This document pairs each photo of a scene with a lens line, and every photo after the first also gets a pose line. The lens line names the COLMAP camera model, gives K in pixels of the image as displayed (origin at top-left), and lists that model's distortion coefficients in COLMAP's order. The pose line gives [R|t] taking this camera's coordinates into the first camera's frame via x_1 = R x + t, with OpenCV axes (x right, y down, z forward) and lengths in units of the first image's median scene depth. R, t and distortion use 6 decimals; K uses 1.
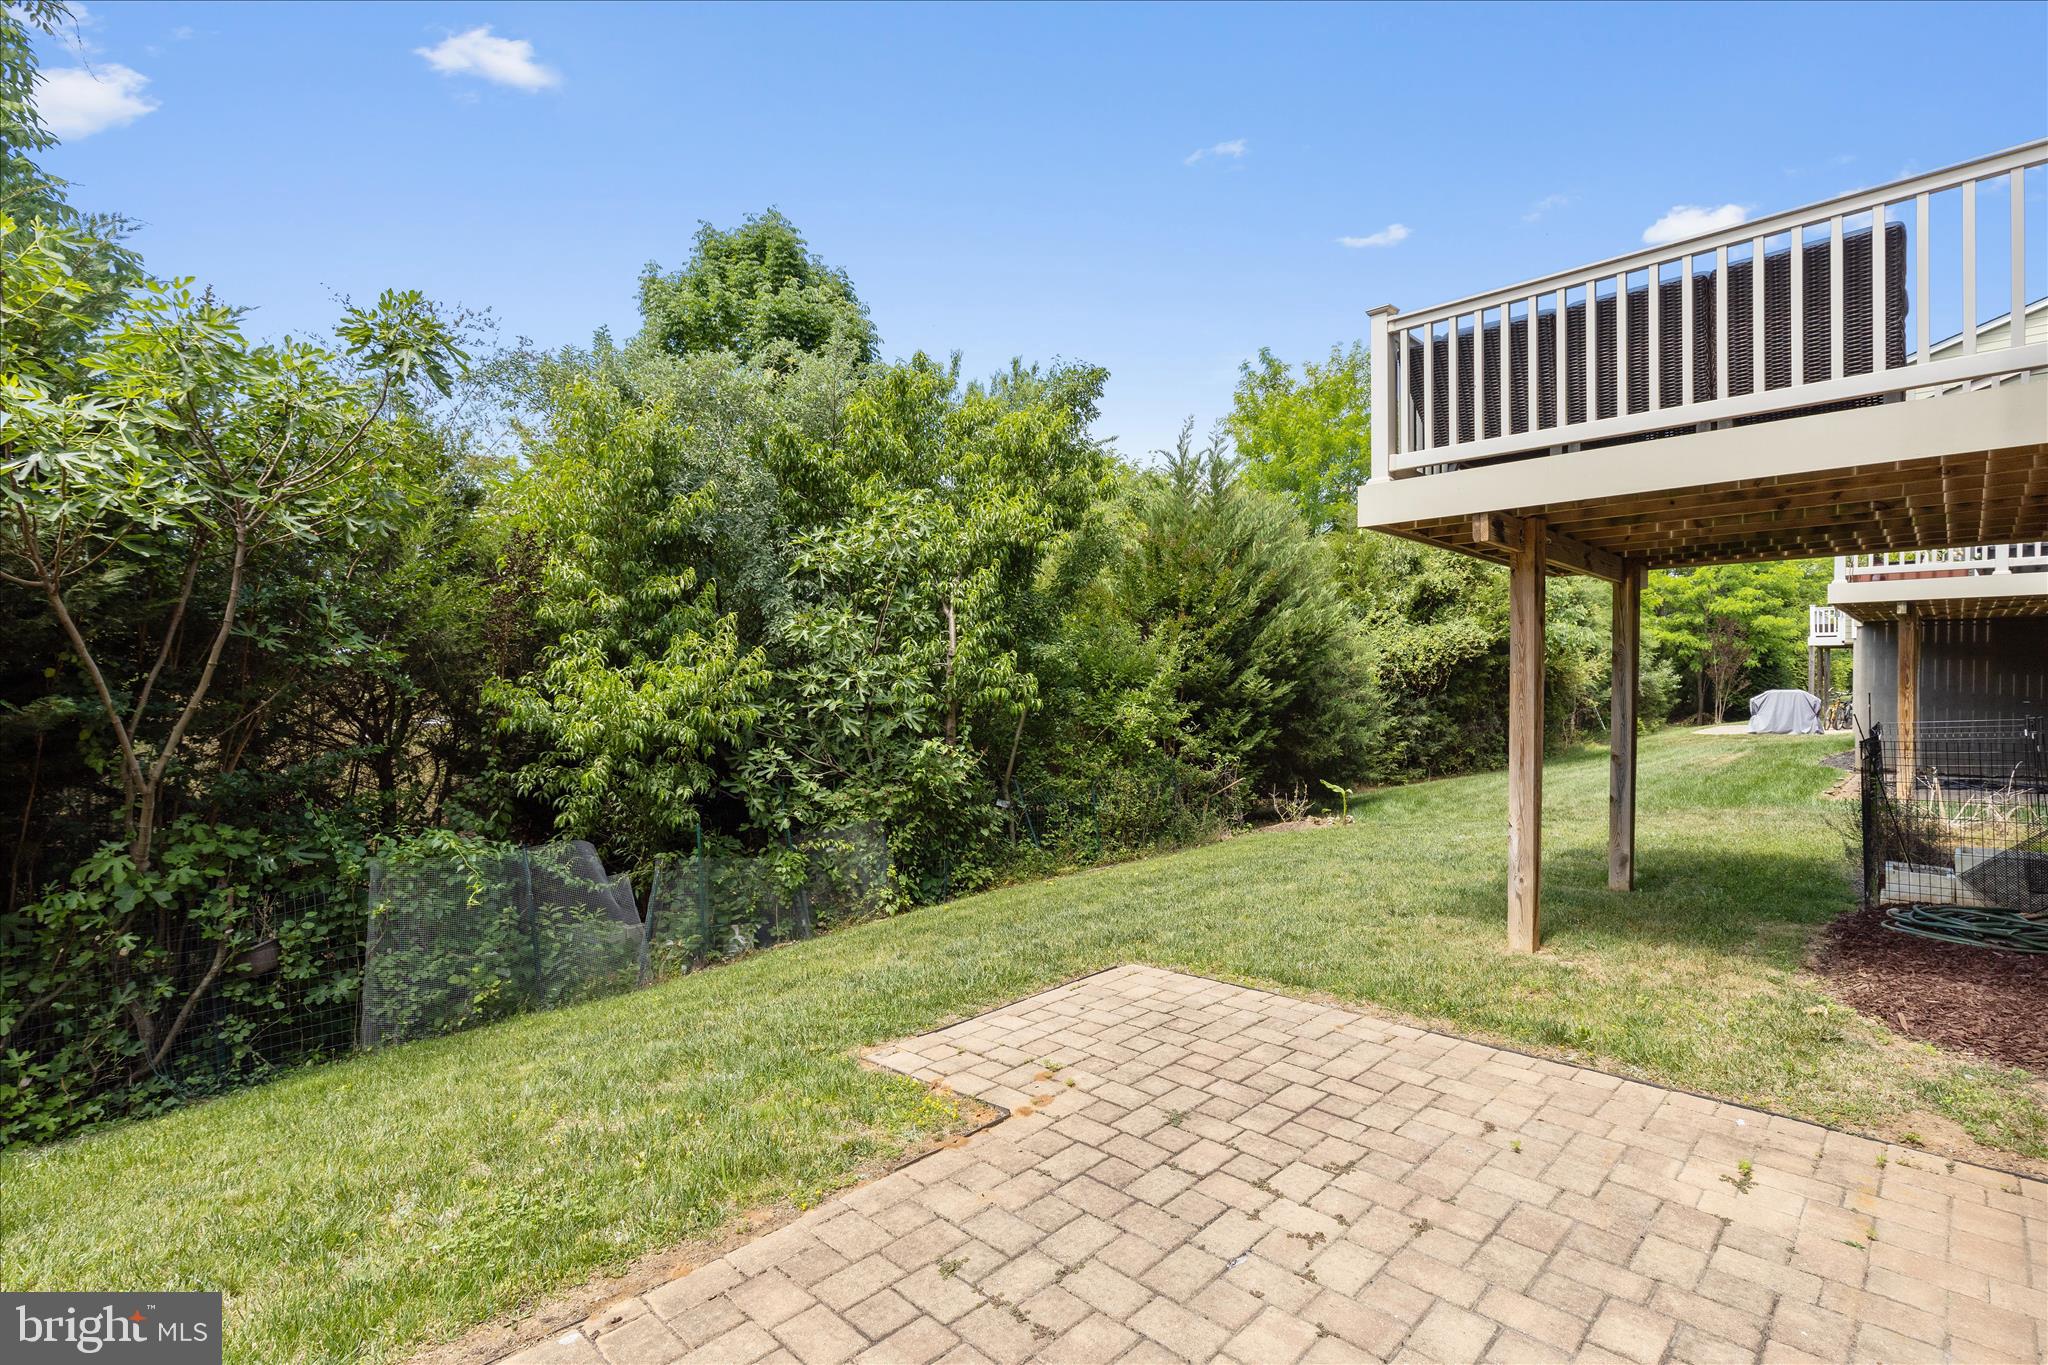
lens RADIAL K [[937.5, 0, 1025.2], [0, 937.5, 714.5], [0, 0, 1]] dist [-0.000222, 0.000017]
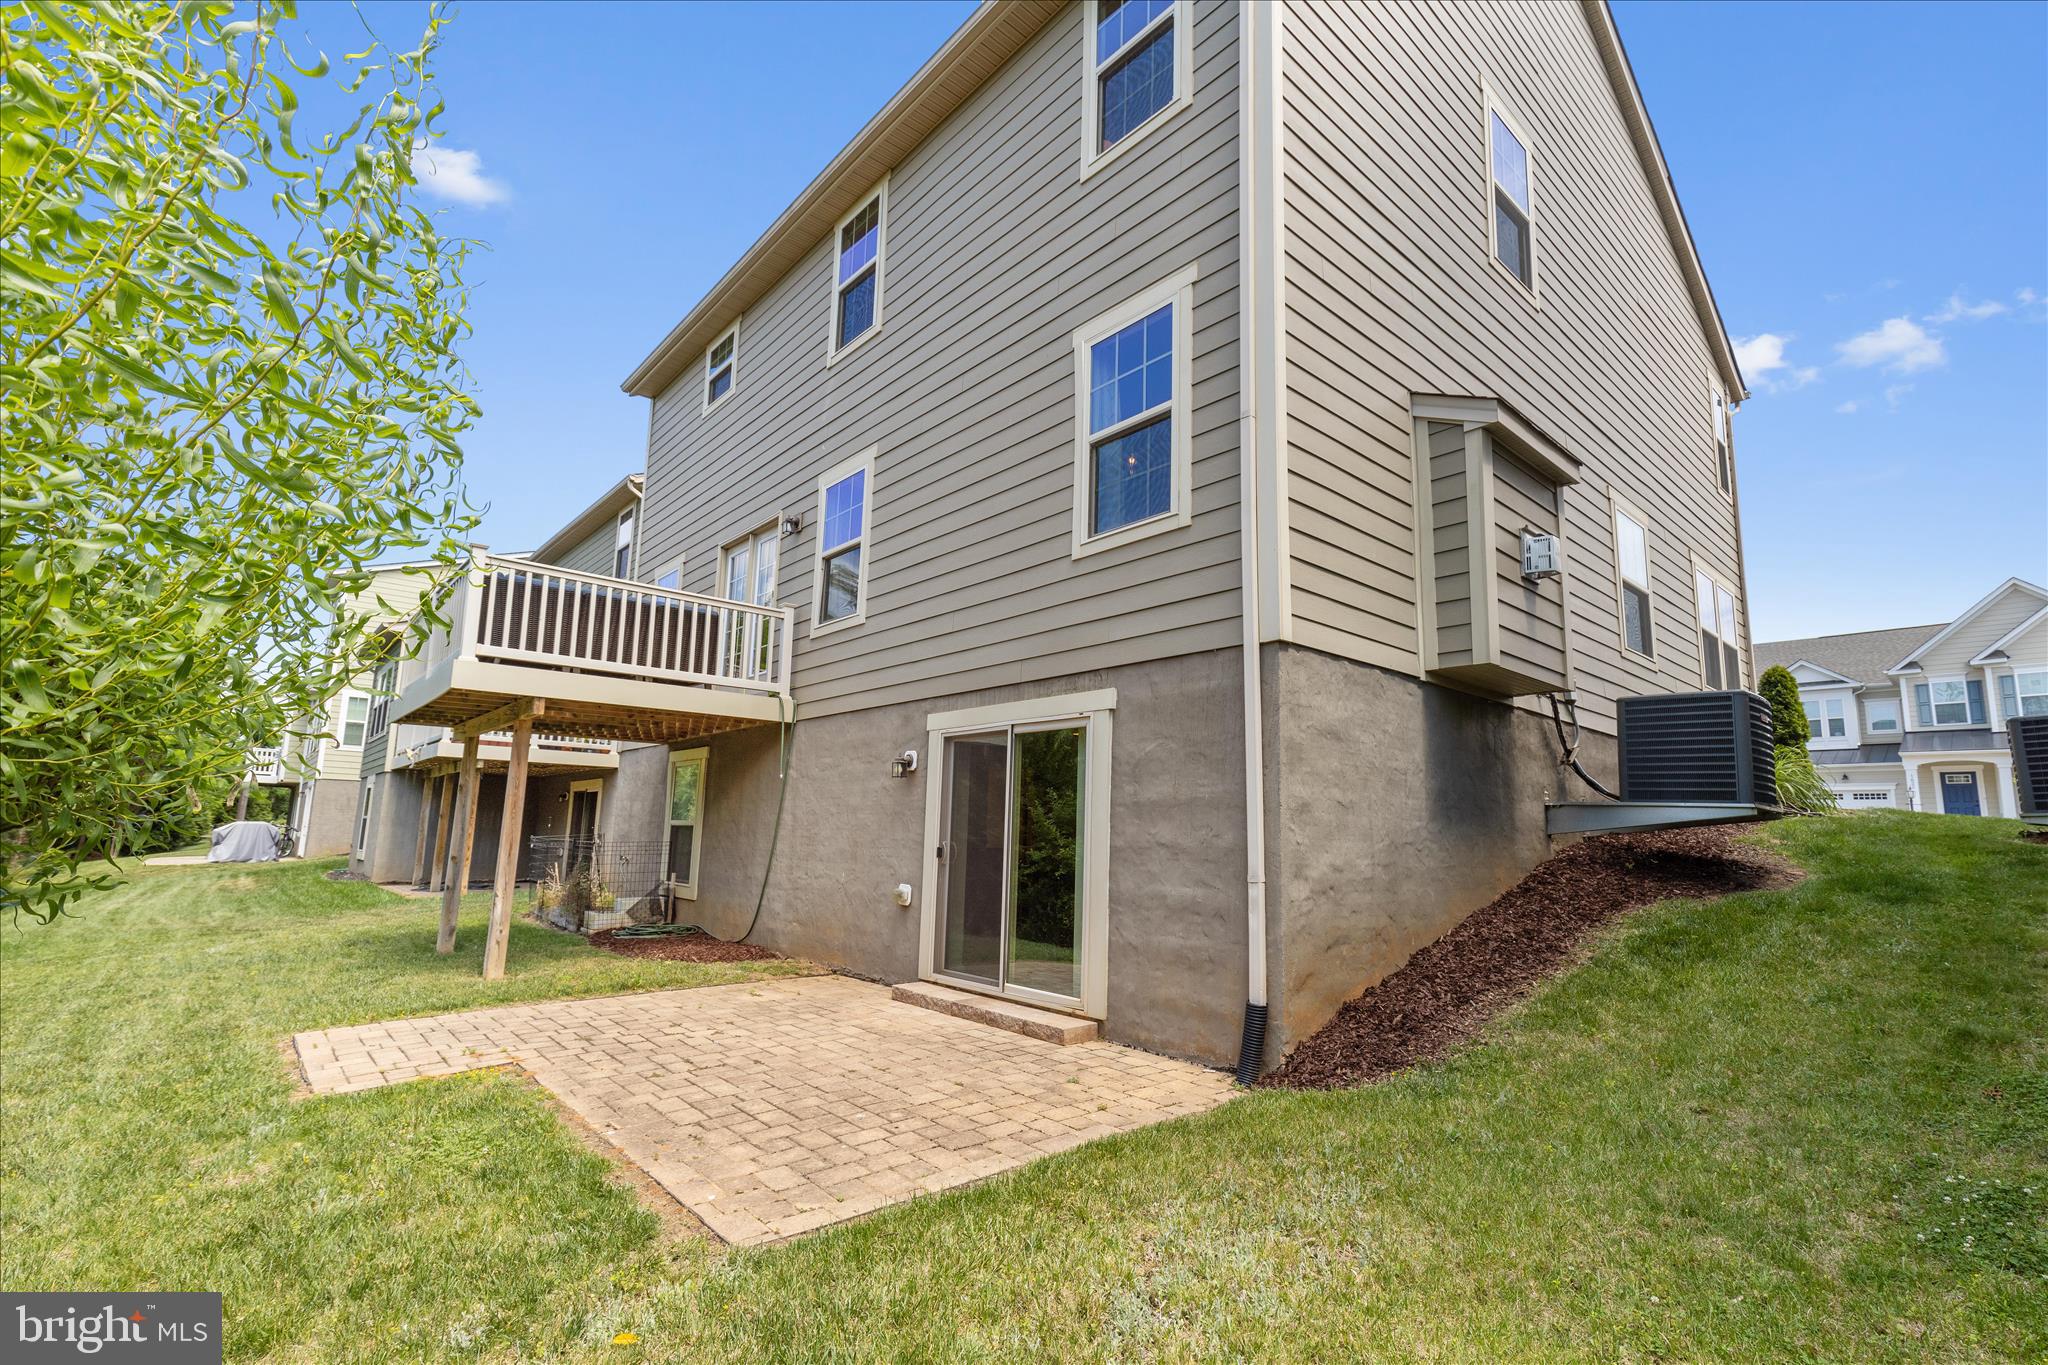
lens RADIAL K [[937.5, 0, 1025.2], [0, 937.5, 714.5], [0, 0, 1]] dist [-0.000222, 0.000017]
pose [[0.085432, 0.138360, 0.986690, -1.083615], [0.003926, 0.990256, -0.139200, 0.049564], [-0.996336, 0.015766, 0.084057, 0.006461]]
